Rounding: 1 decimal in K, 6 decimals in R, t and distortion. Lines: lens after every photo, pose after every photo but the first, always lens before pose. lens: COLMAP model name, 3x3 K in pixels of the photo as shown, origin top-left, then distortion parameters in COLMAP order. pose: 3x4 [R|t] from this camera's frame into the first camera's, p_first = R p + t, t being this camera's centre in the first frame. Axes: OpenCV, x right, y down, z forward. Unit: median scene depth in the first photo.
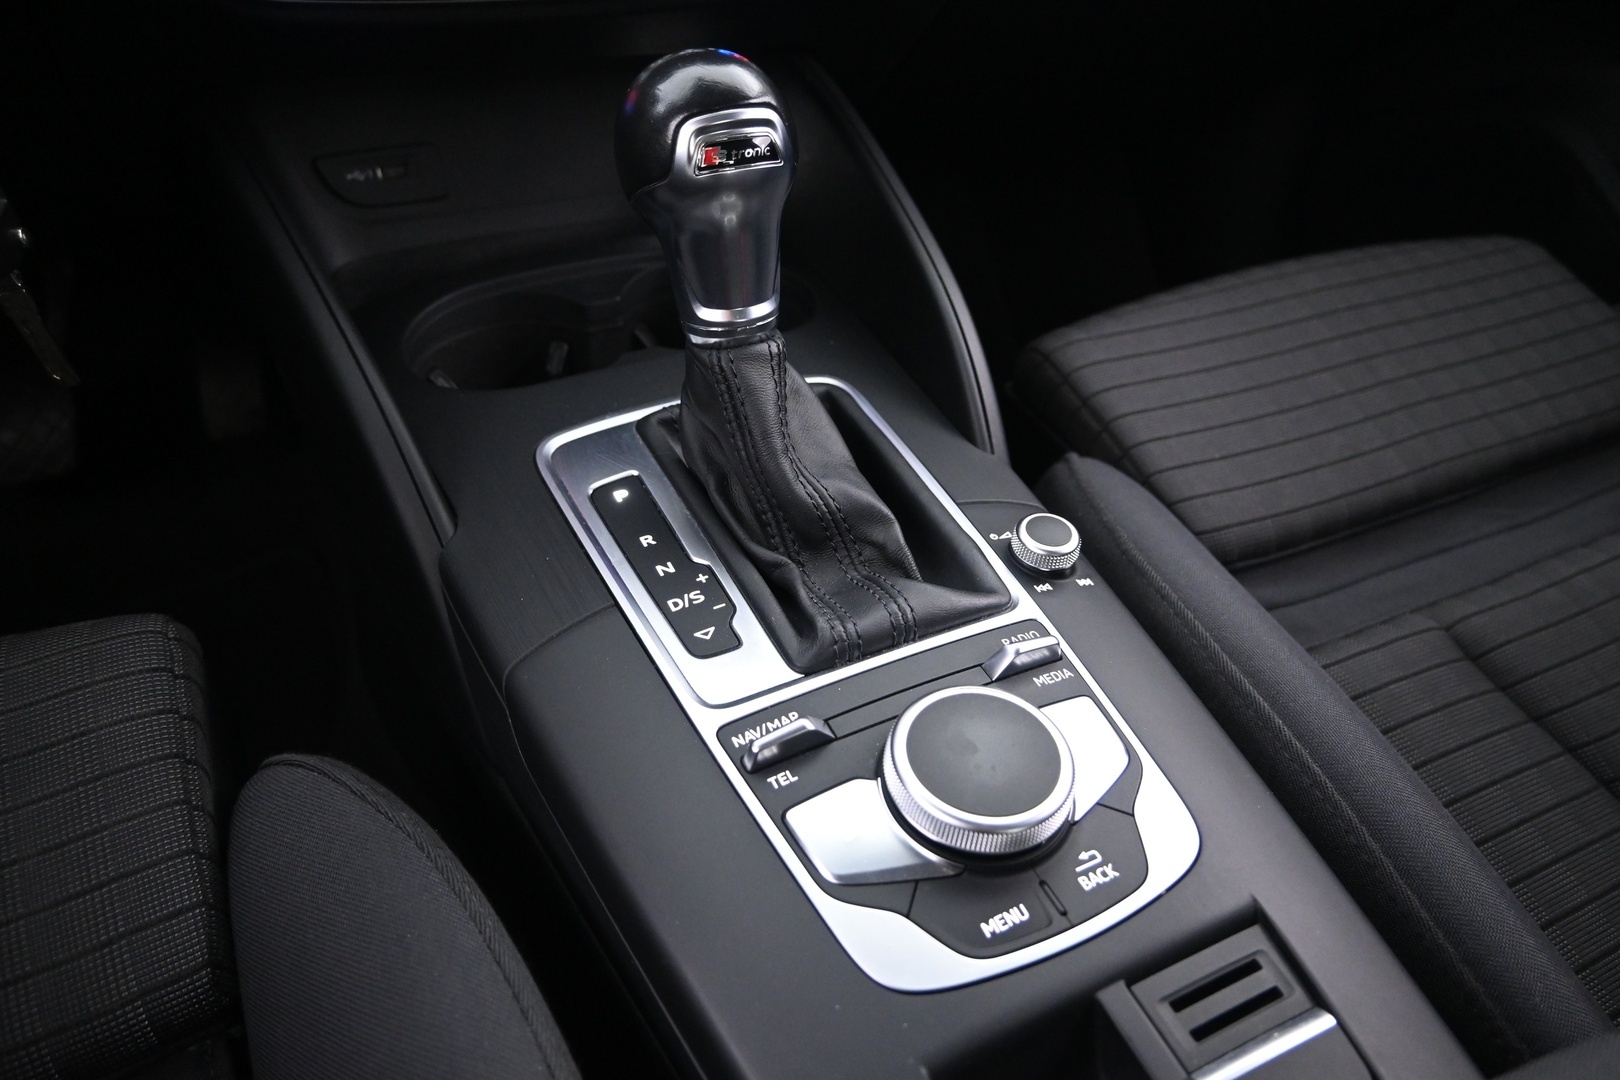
lens RADIAL K [[1107.4, 0, 803.6], [0, 1107.4, 541.0], [0, 0, 1]] dist [-0.001154, 0.004325]
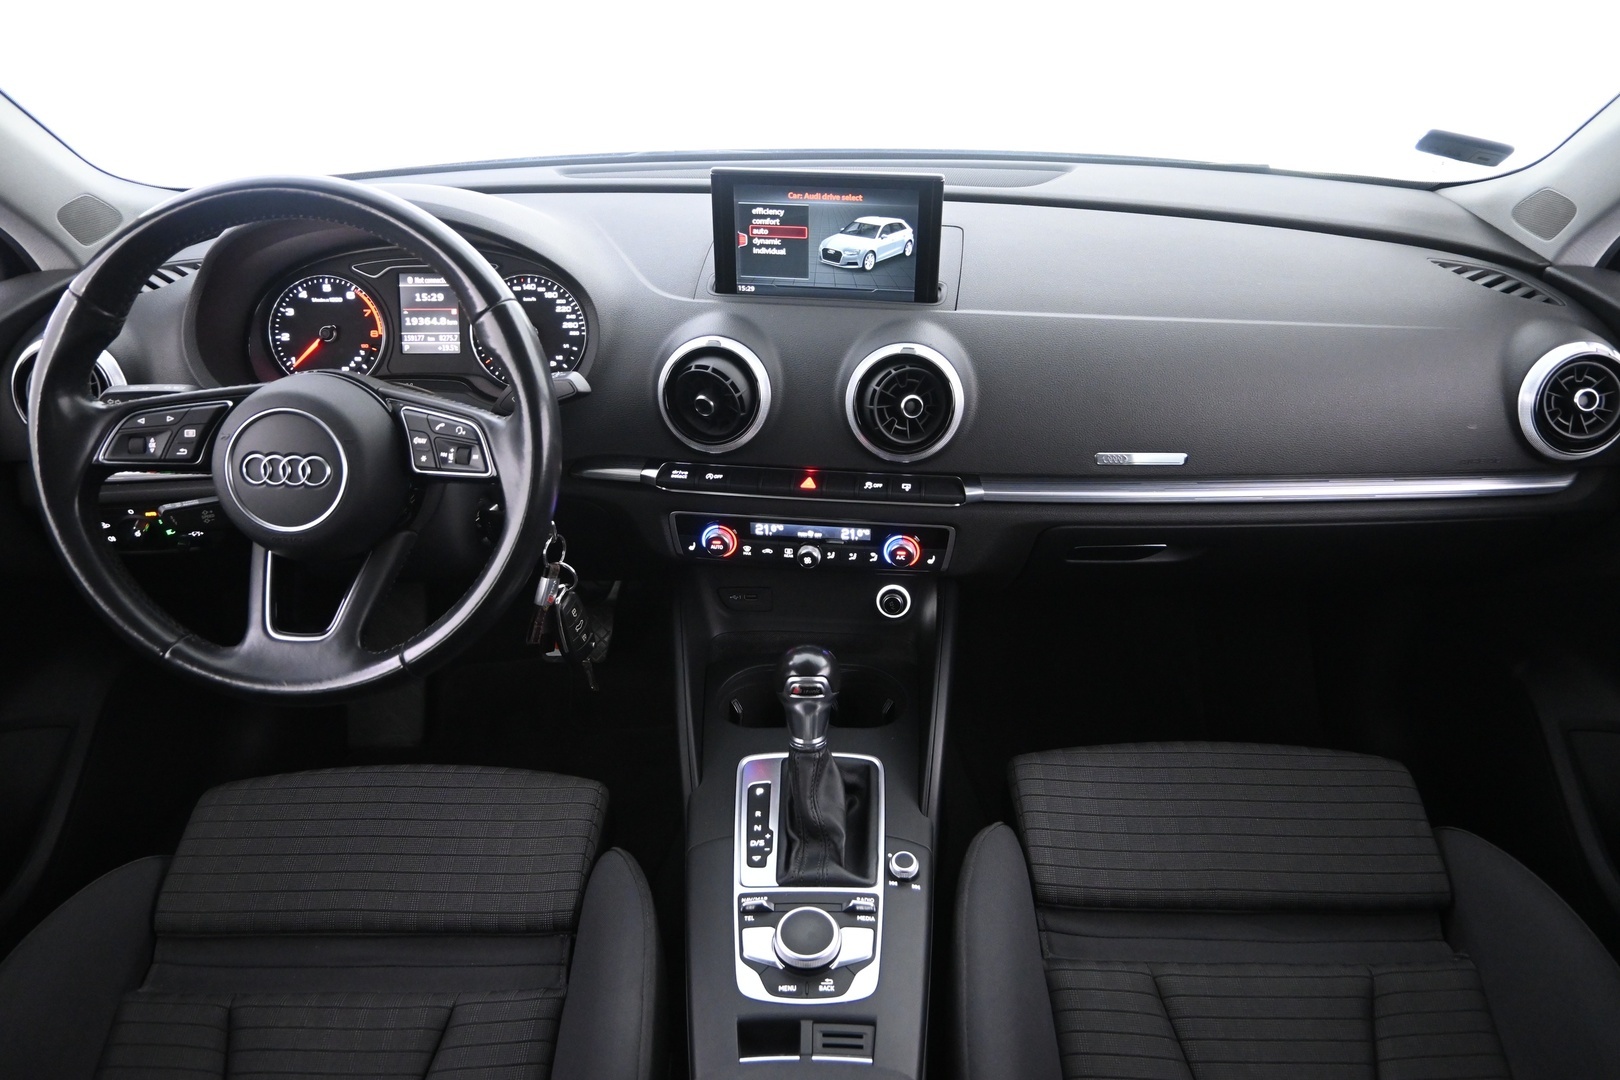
lens RADIAL K [[1107.4, 0, 811.8], [0, 1107.4, 537.5], [0, 0, 1]] dist [-0.001154, 0.004325]
pose [[0.888388, 0.208081, -0.409230, 0.972655], [-0.259280, 0.963024, -0.073196, -0.506011], [0.378868, 0.171132, 0.909491, -1.535376]]
